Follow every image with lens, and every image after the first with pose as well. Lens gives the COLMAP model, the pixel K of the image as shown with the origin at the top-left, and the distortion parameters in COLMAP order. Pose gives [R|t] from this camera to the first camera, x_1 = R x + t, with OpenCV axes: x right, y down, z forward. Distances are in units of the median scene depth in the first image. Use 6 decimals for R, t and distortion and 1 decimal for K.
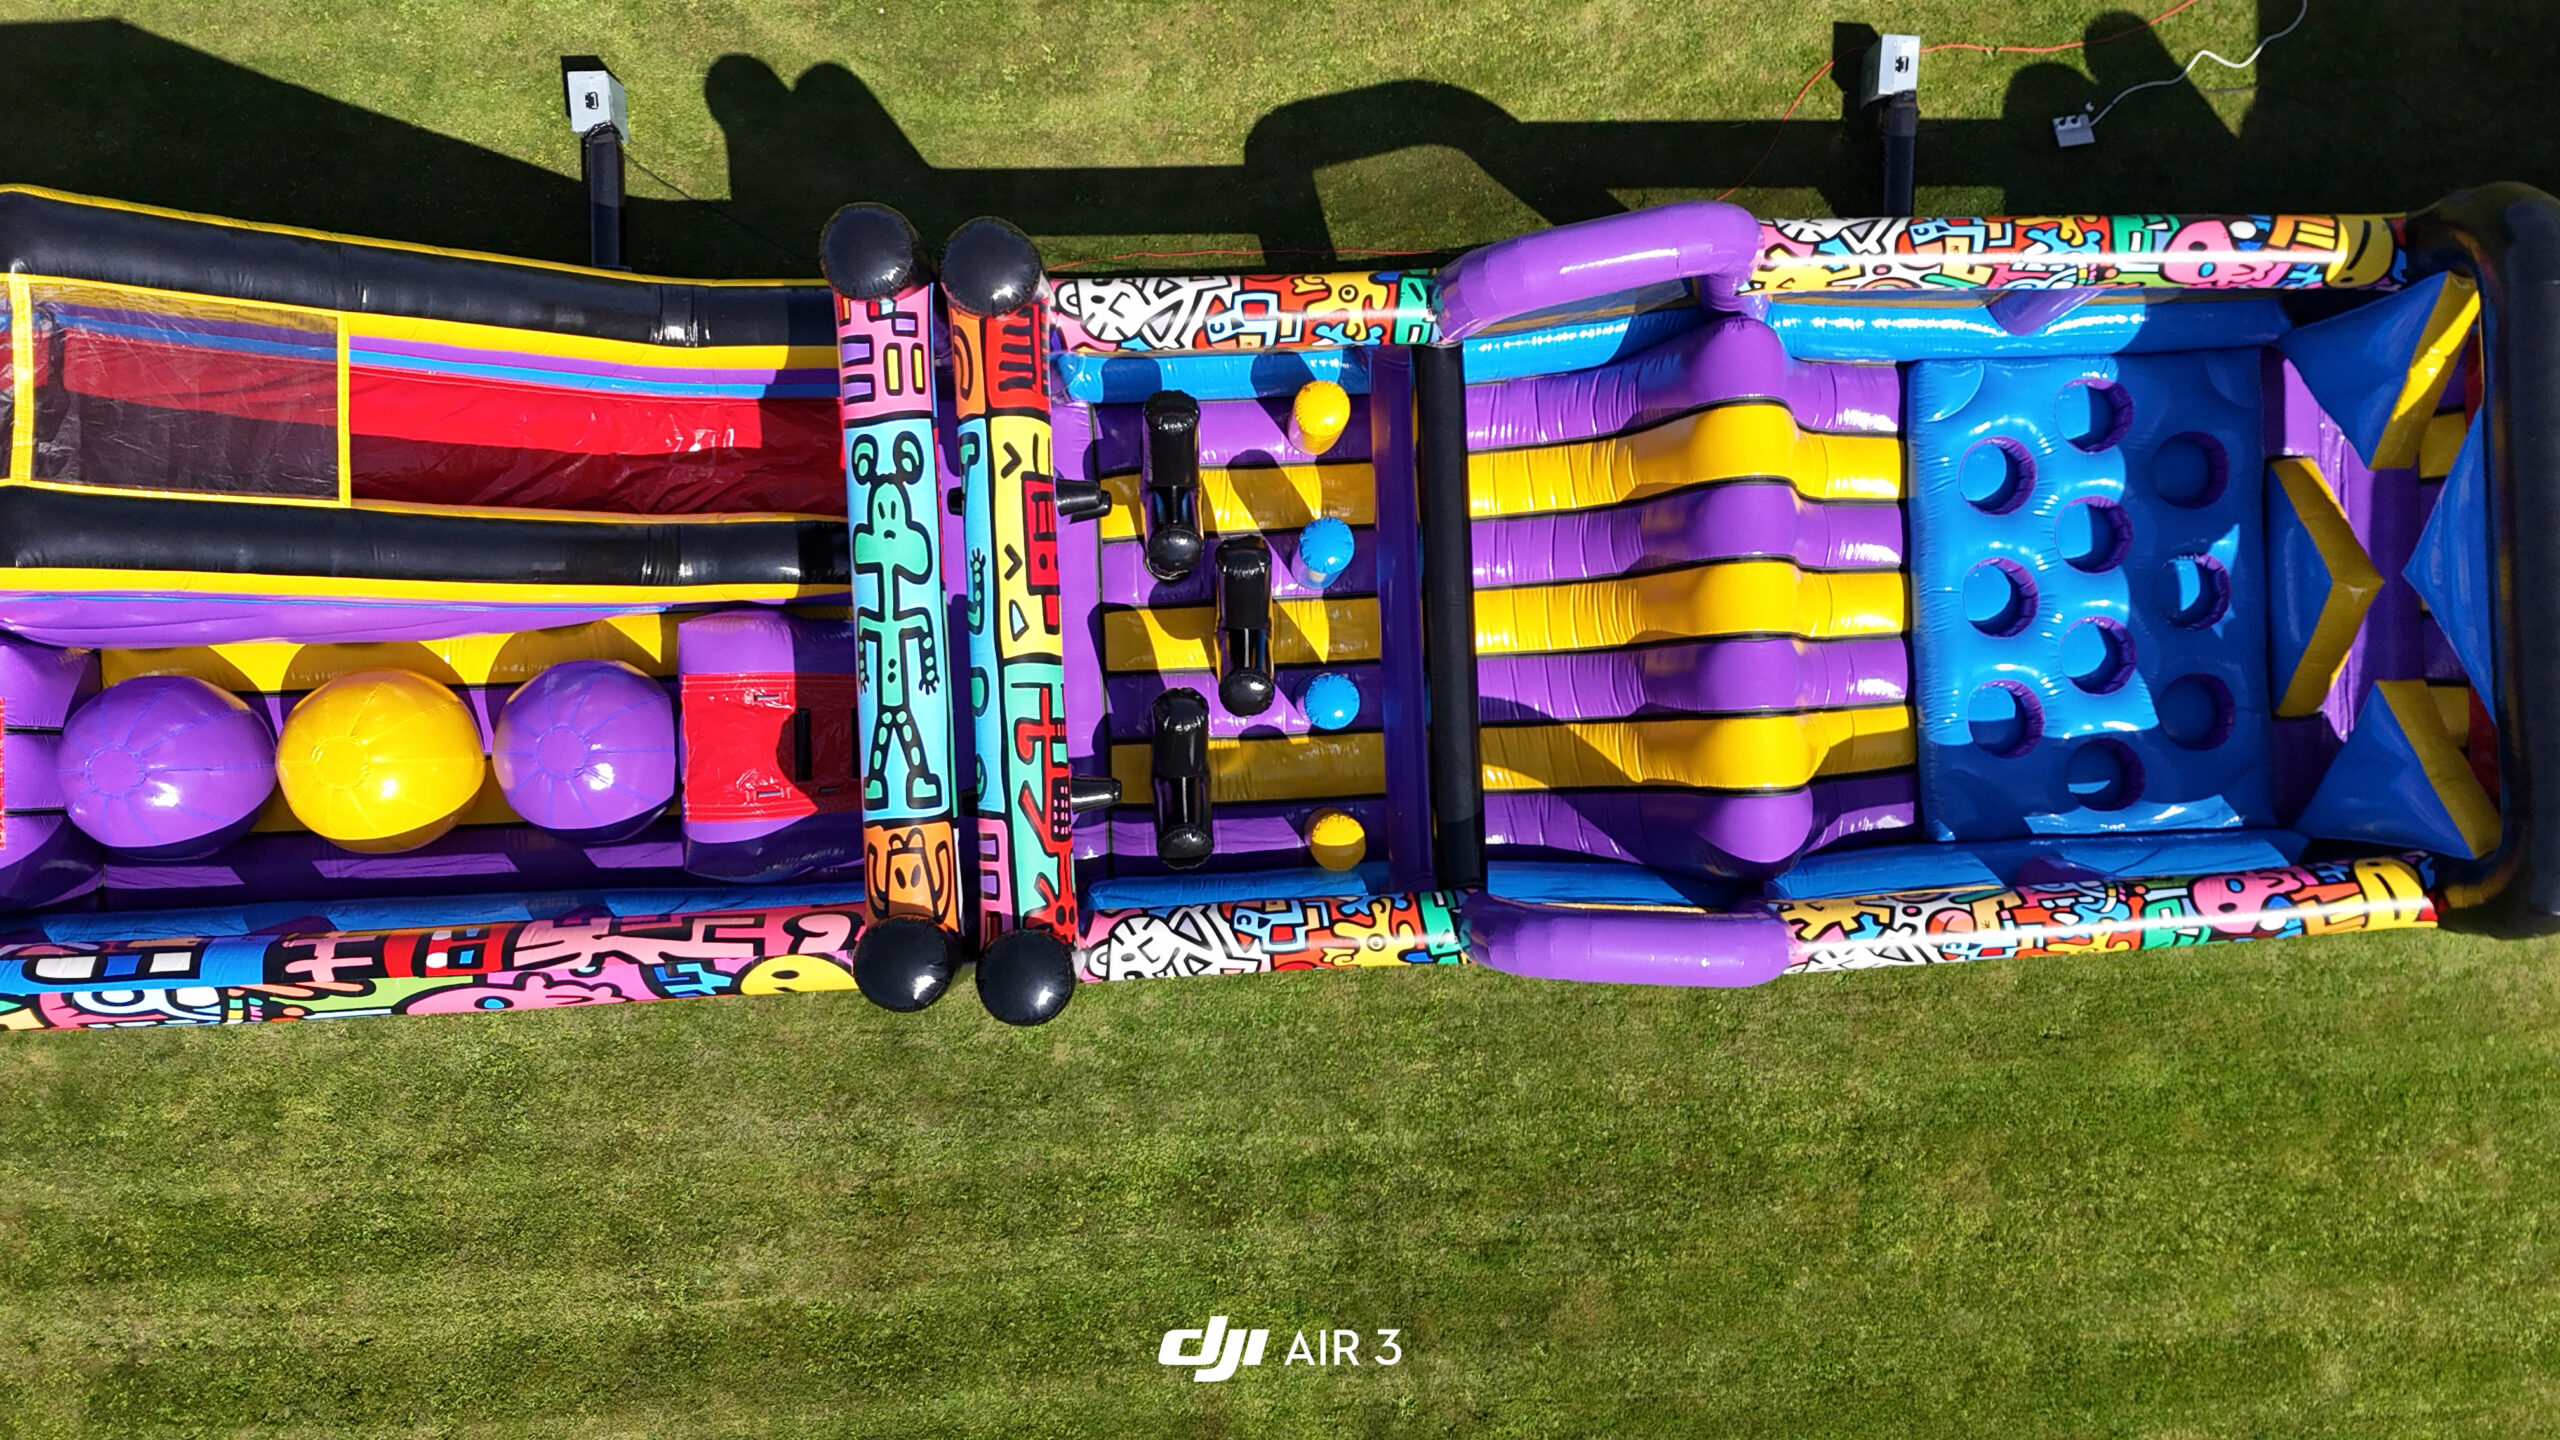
lens RADIAL K [[1888.0, 0, 1315.1], [0, 1888.0, 748.0], [0, 0, 1]] dist [0.079721, -0.061141]
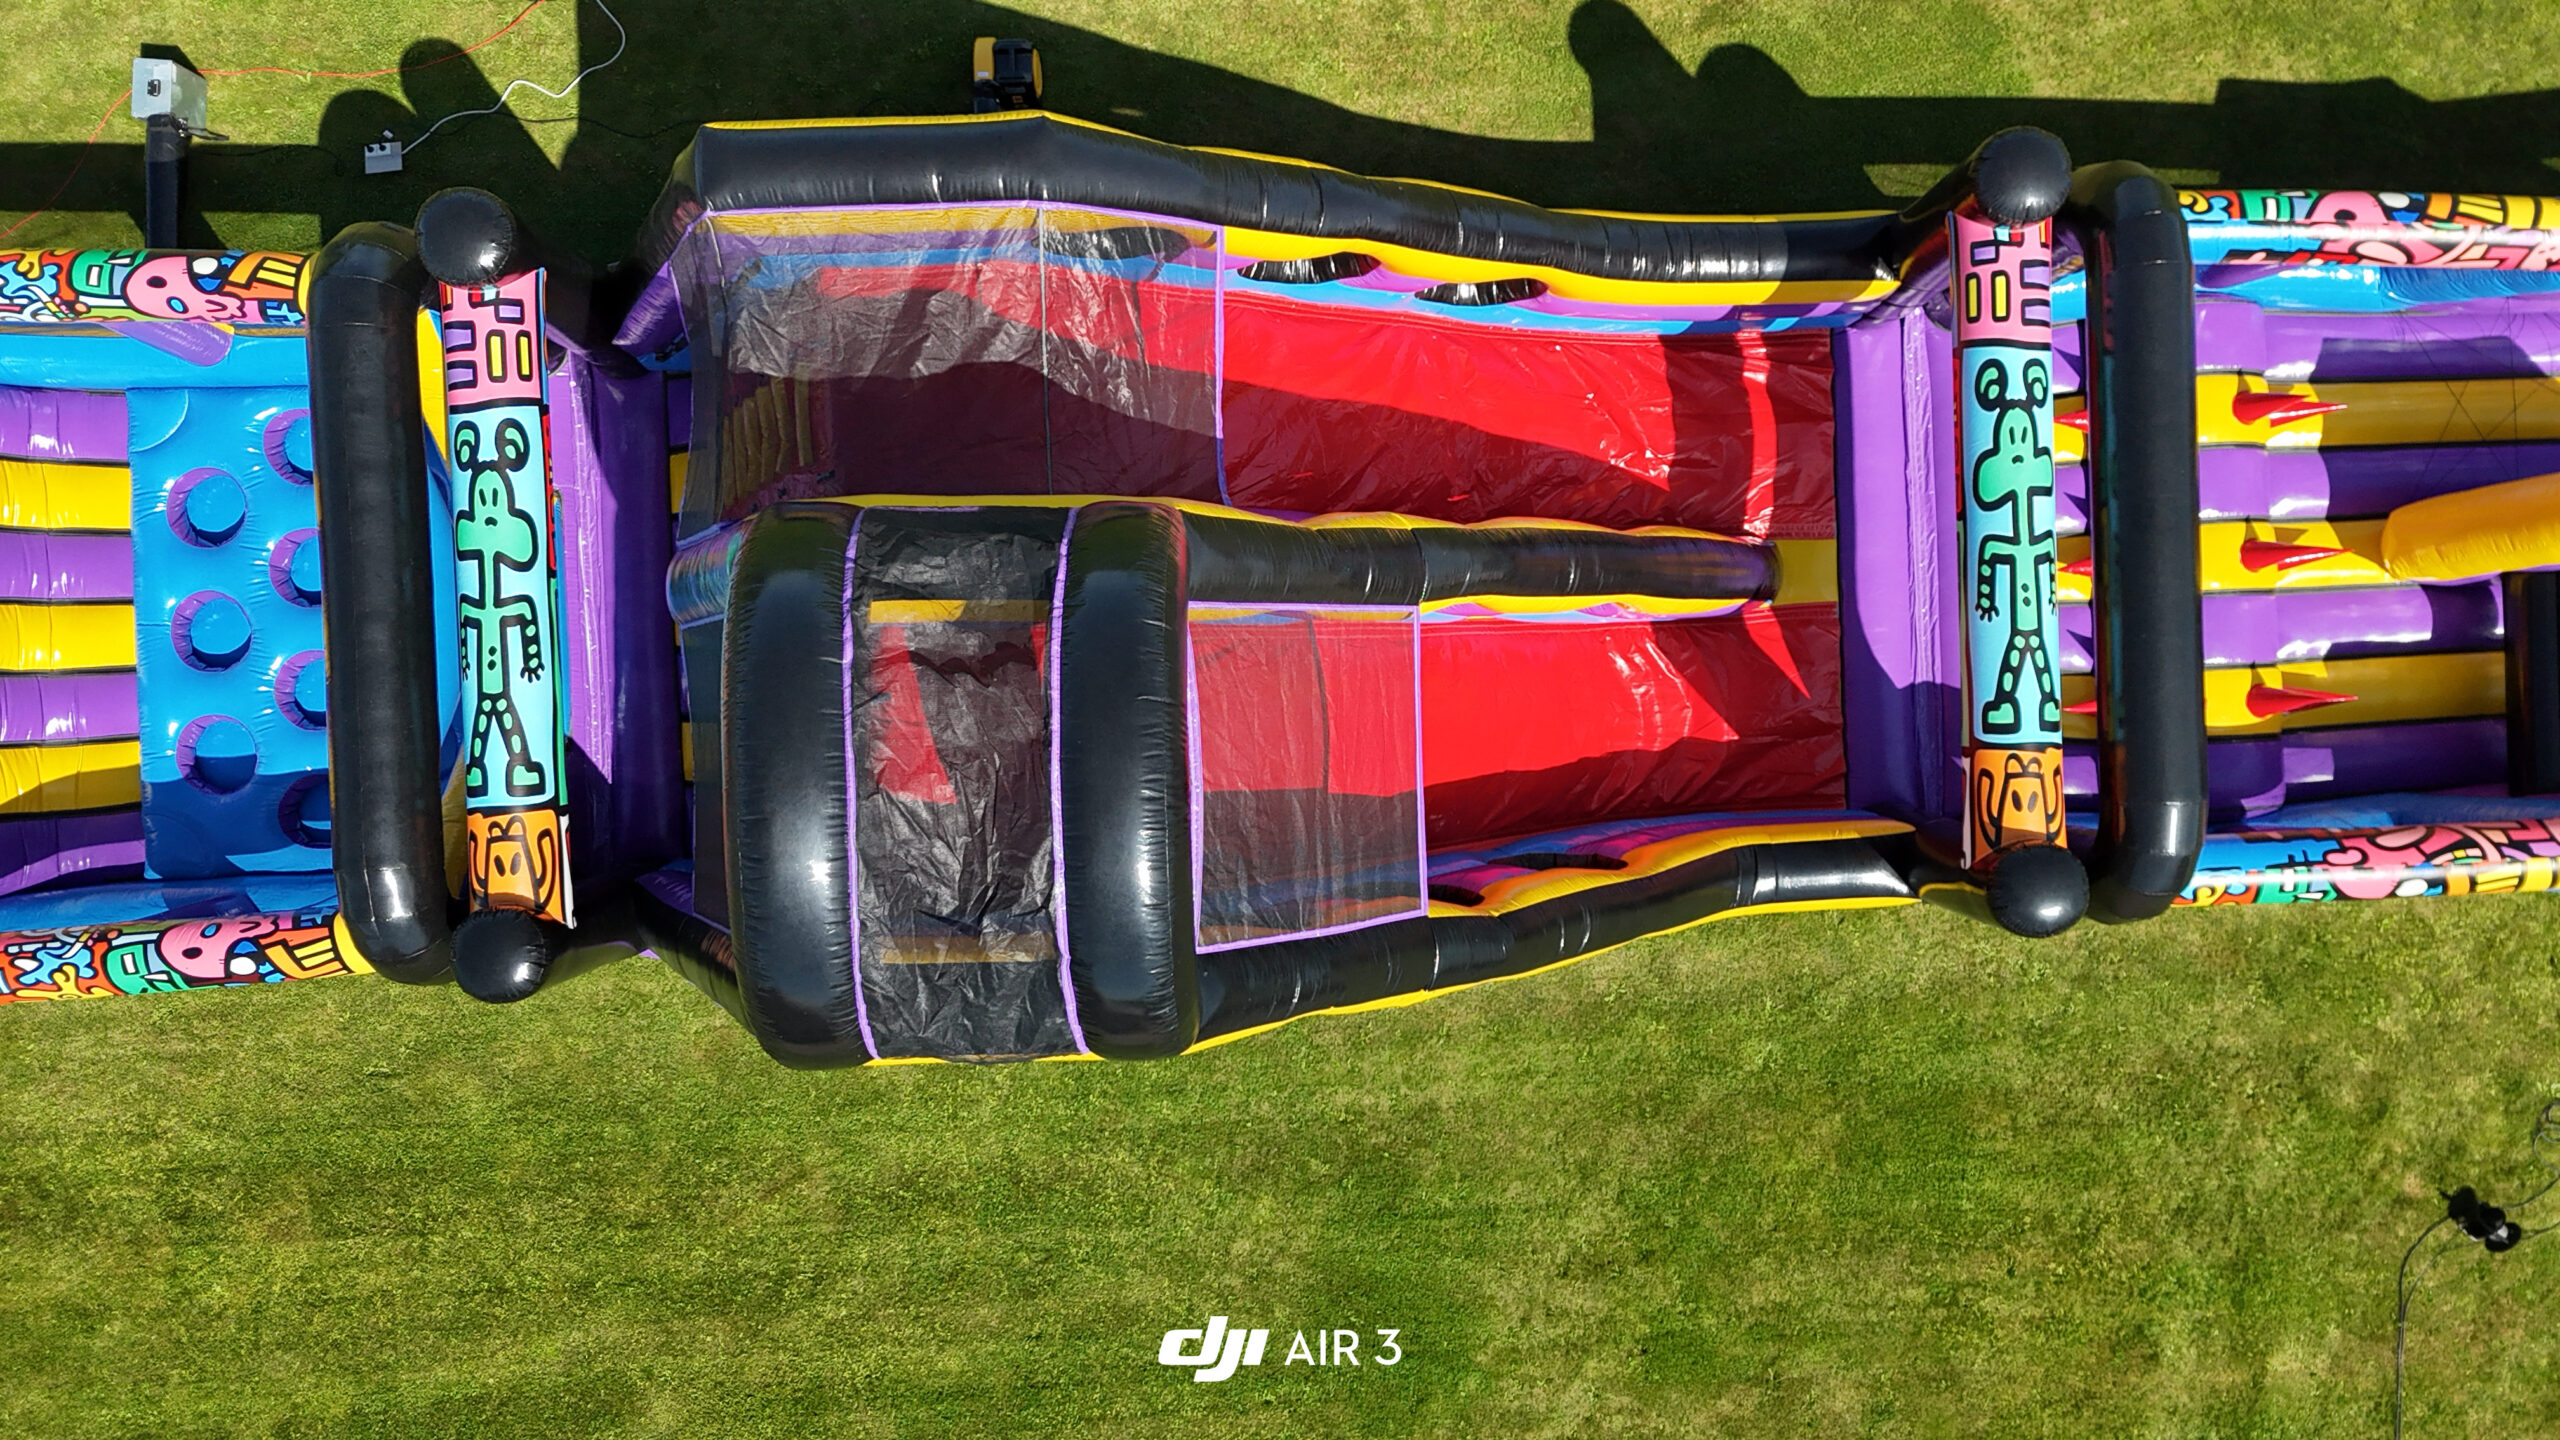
lens RADIAL K [[1888.0, 0, 1279.3], [0, 1888.0, 711.6], [0, 0, 1]] dist [0.079721, -0.061141]
pose [[0.999899, 0.003673, -0.013755, 0.857894], [-0.003772, 0.999967, -0.007197, -0.029674], [0.013728, 0.007248, 0.999879, 0.015543]]
